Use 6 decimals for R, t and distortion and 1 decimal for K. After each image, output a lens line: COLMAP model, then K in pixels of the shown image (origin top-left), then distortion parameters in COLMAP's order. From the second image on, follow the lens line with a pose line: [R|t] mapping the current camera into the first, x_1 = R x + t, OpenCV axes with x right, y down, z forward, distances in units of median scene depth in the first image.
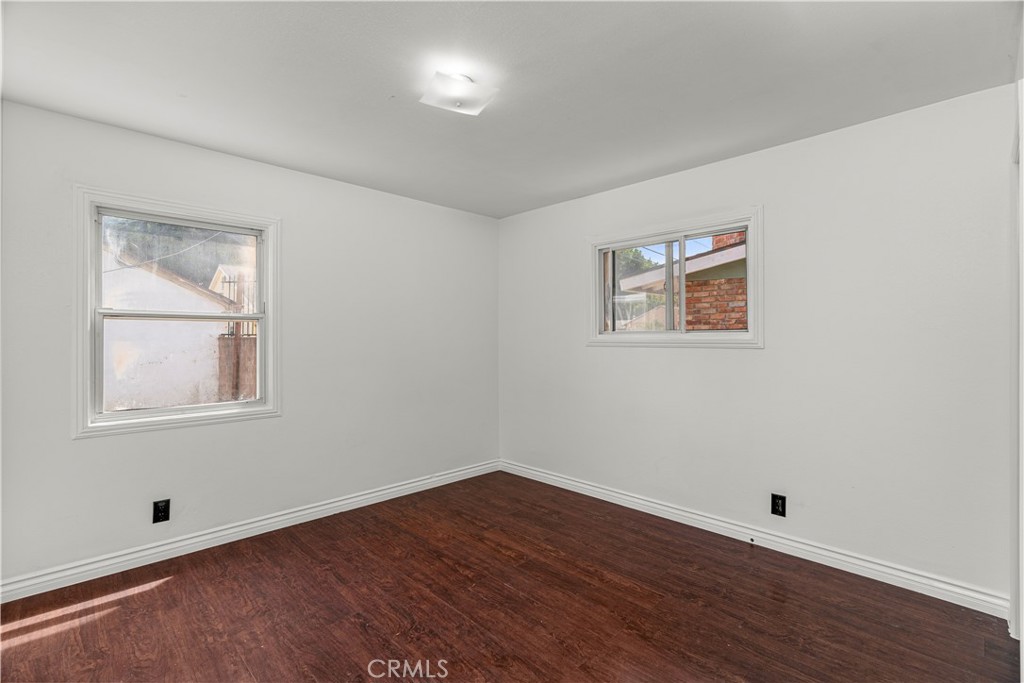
lens RADIAL K [[464.9, 0, 508.8], [0, 464.9, 335.3], [0, 0, 1]] dist [0.001692, 0.000038]
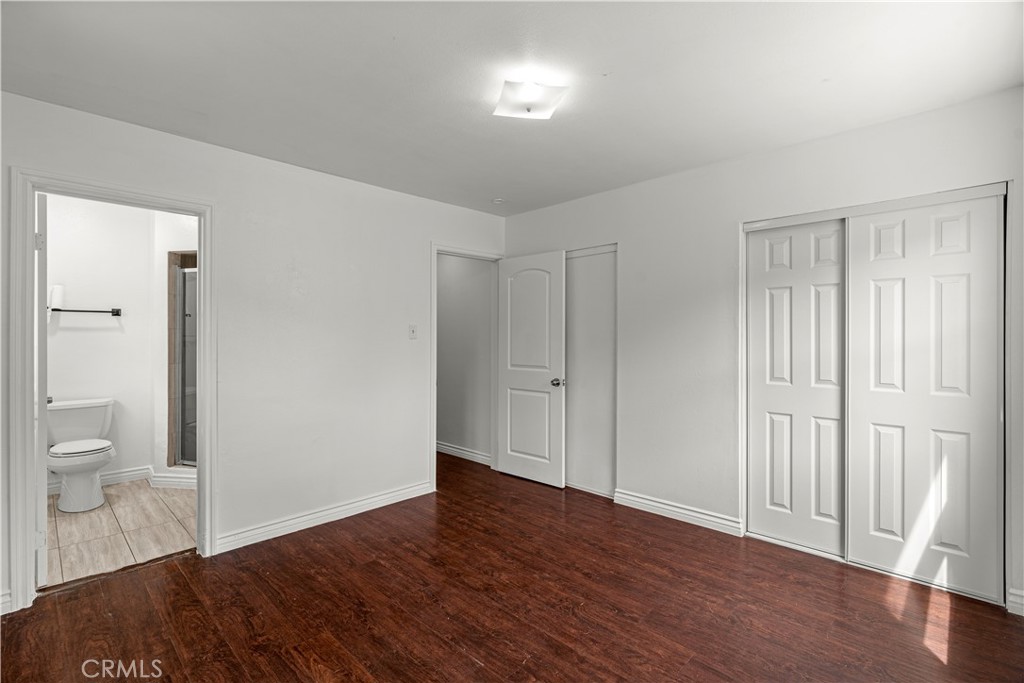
lens RADIAL K [[464.9, 0, 511.1], [0, 464.9, 339.9], [0, 0, 1]] dist [0.001692, 0.000038]
pose [[-0.999622, 0.002162, -0.027407, -0.036935], [0.002116, 0.999996, 0.001728, 0.009004], [0.027411, 0.001669, -0.999623, 1.899265]]
